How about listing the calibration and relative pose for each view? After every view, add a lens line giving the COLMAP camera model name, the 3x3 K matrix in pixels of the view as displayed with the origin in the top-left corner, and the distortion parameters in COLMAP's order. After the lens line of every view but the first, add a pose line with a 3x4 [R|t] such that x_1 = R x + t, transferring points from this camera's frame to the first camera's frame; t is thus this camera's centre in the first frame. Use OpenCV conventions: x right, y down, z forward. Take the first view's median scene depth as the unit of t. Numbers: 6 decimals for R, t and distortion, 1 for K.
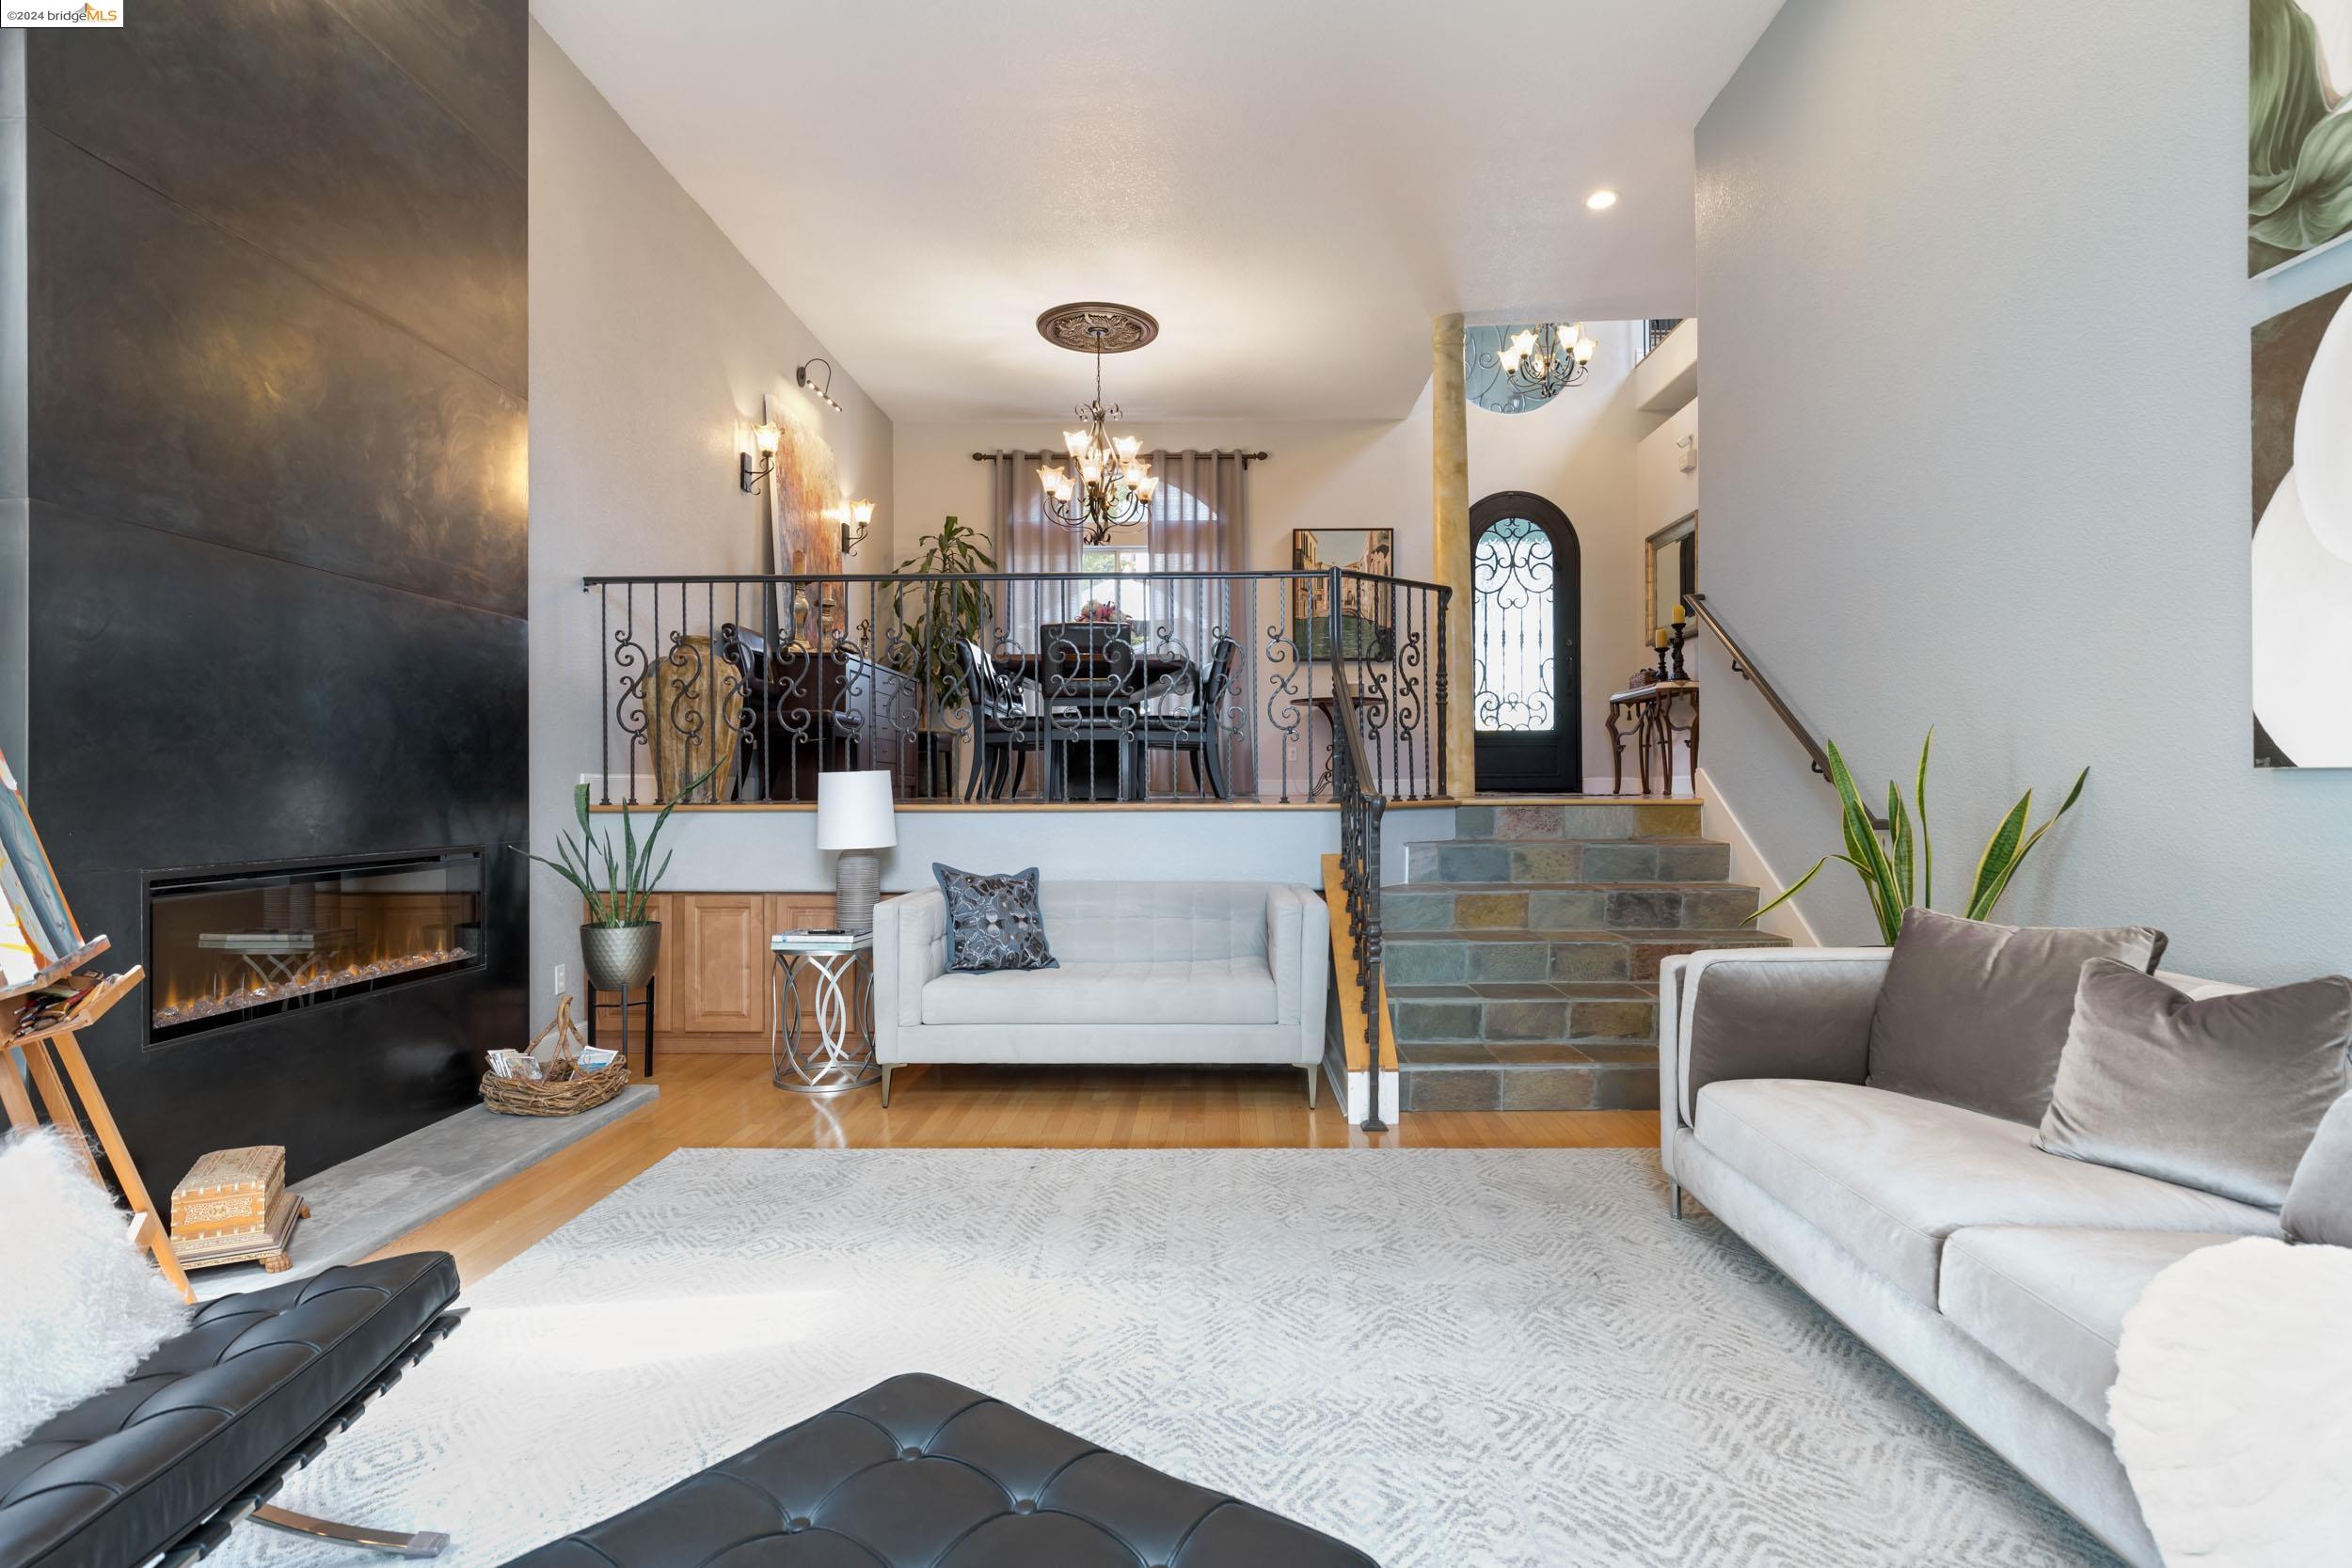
lens RADIAL K [[1255.4, 0, 1176.0], [0, 1255.4, 784.0], [0, 0, 1]] dist [0.000644, 0.000112]
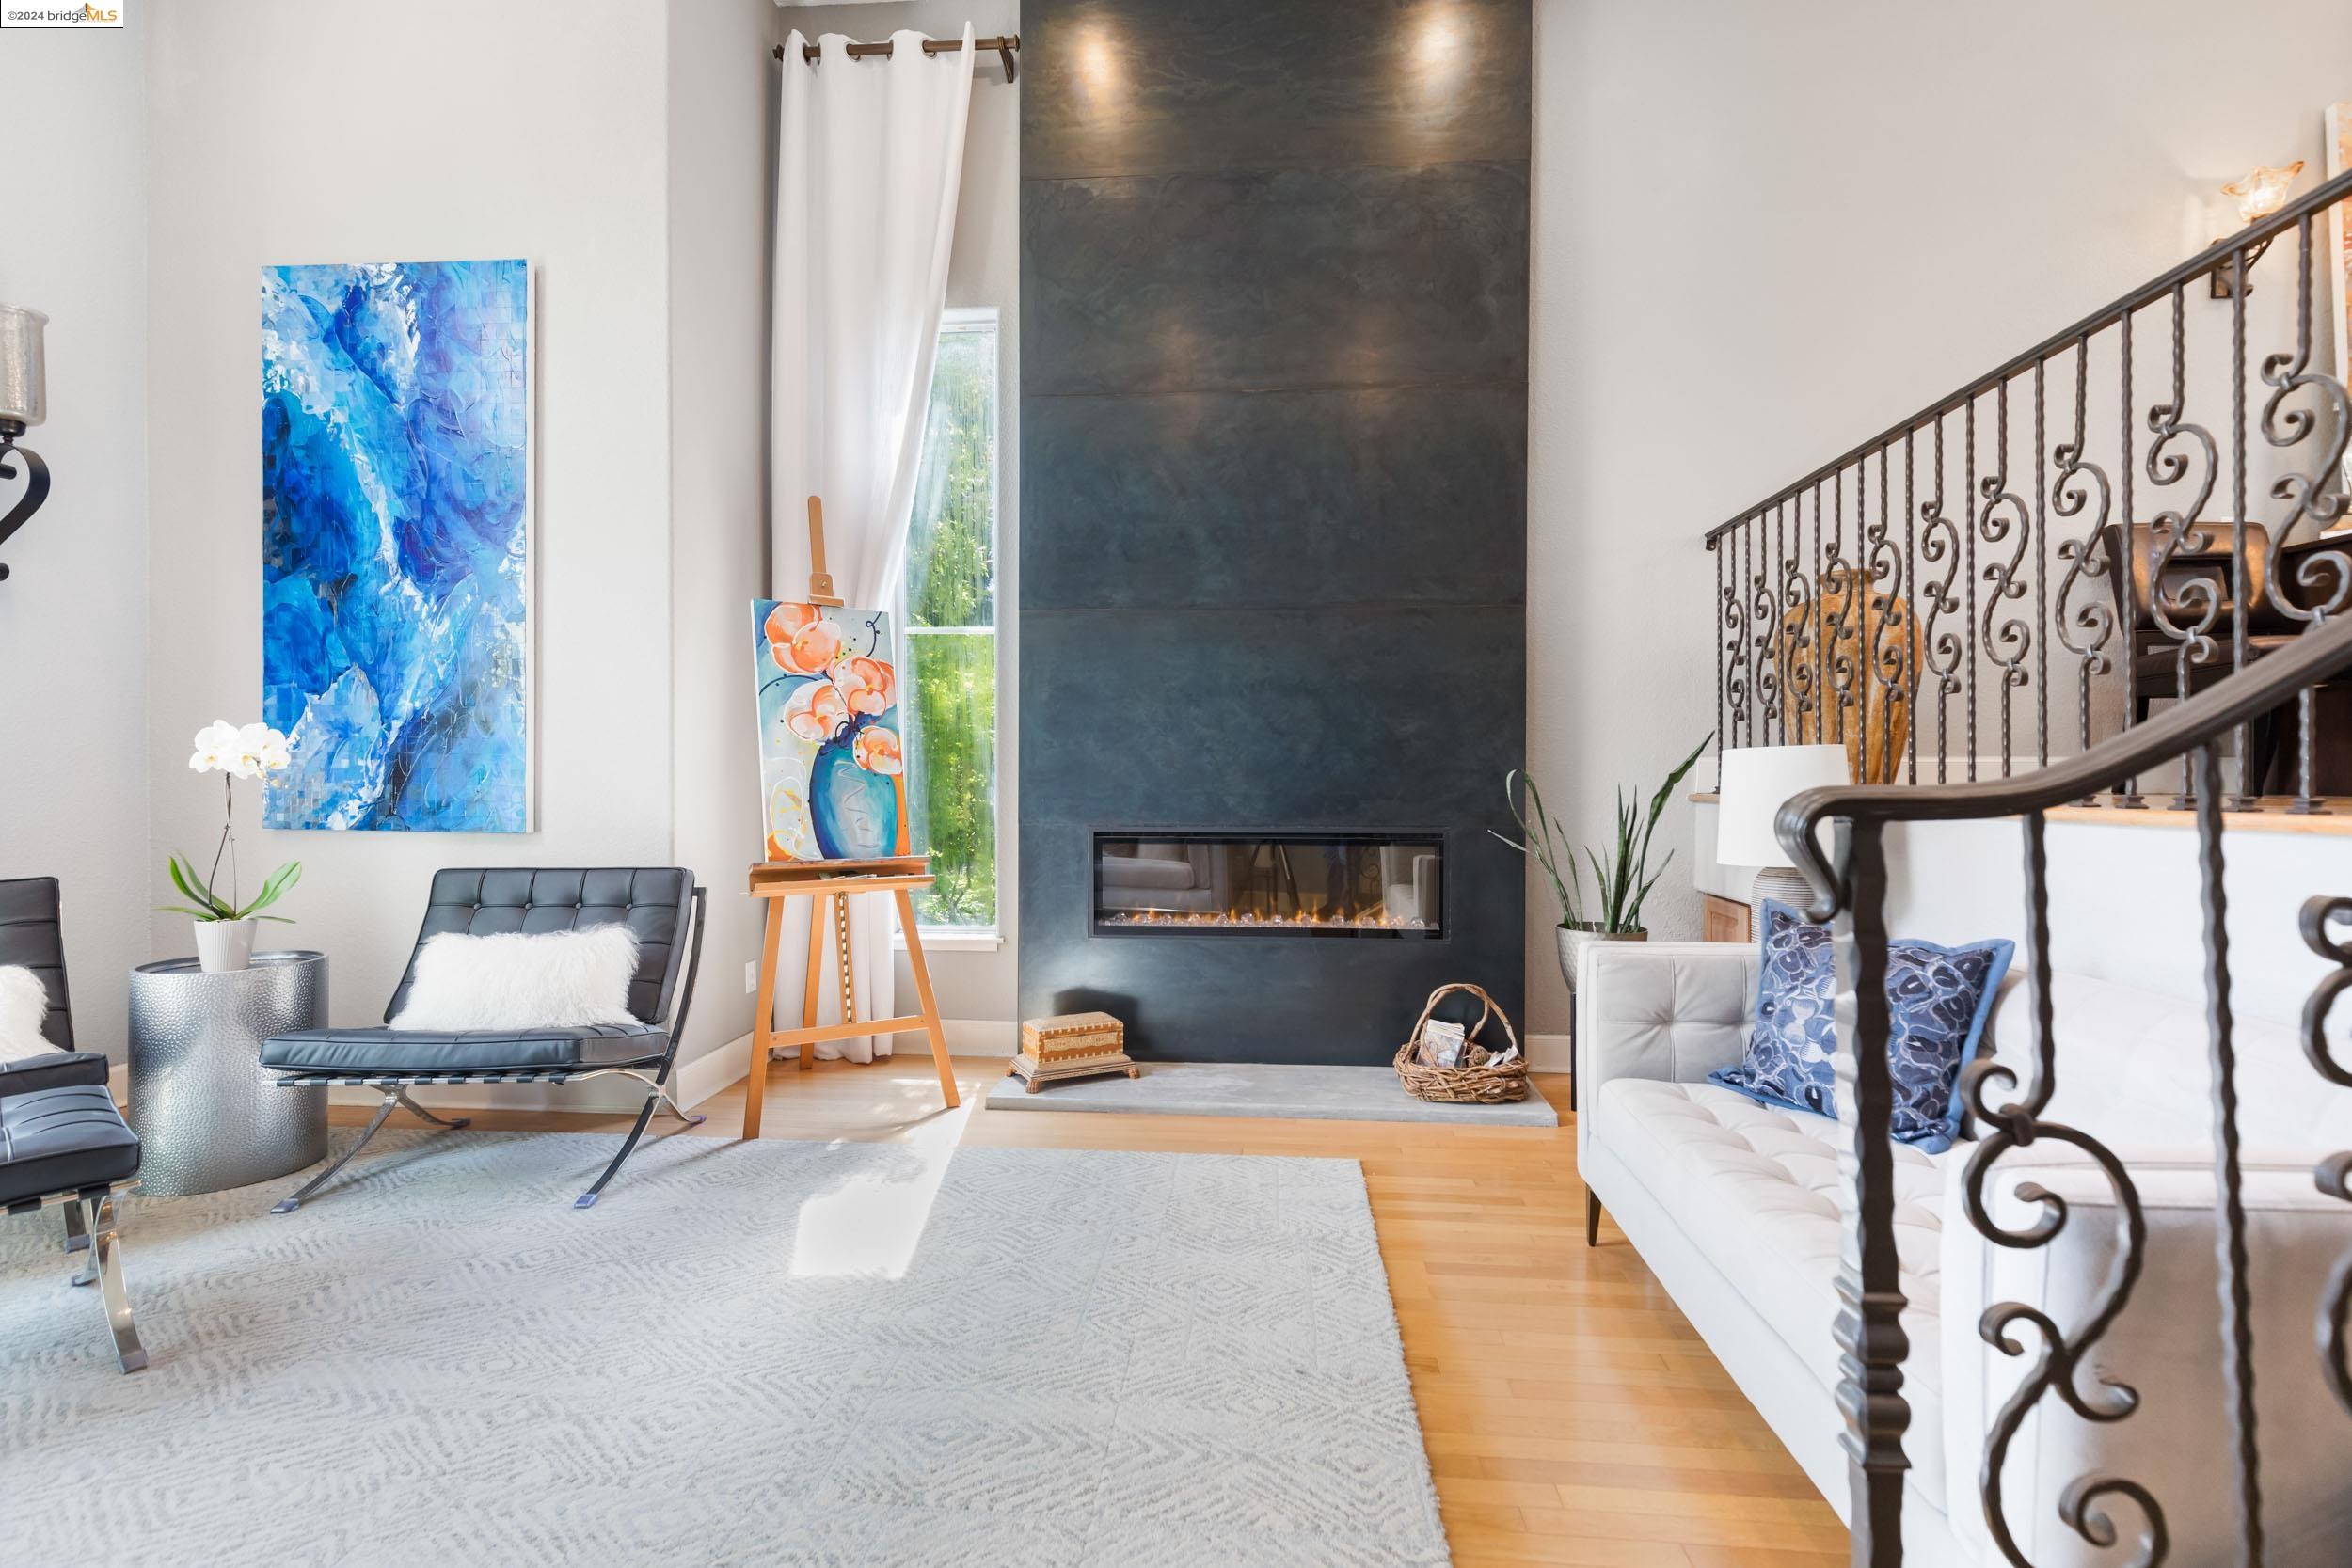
lens RADIAL K [[1056.2, 0, 1176.0], [0, 1056.2, 784.0], [0, 0, 1]] dist [0.010002, -0.000033]
pose [[-0.072473, 0.005813, -0.997353, 0.440655], [0.004060, 0.999976, 0.005533, 0.006451], [0.997362, -0.003648, -0.072495, 1.023226]]
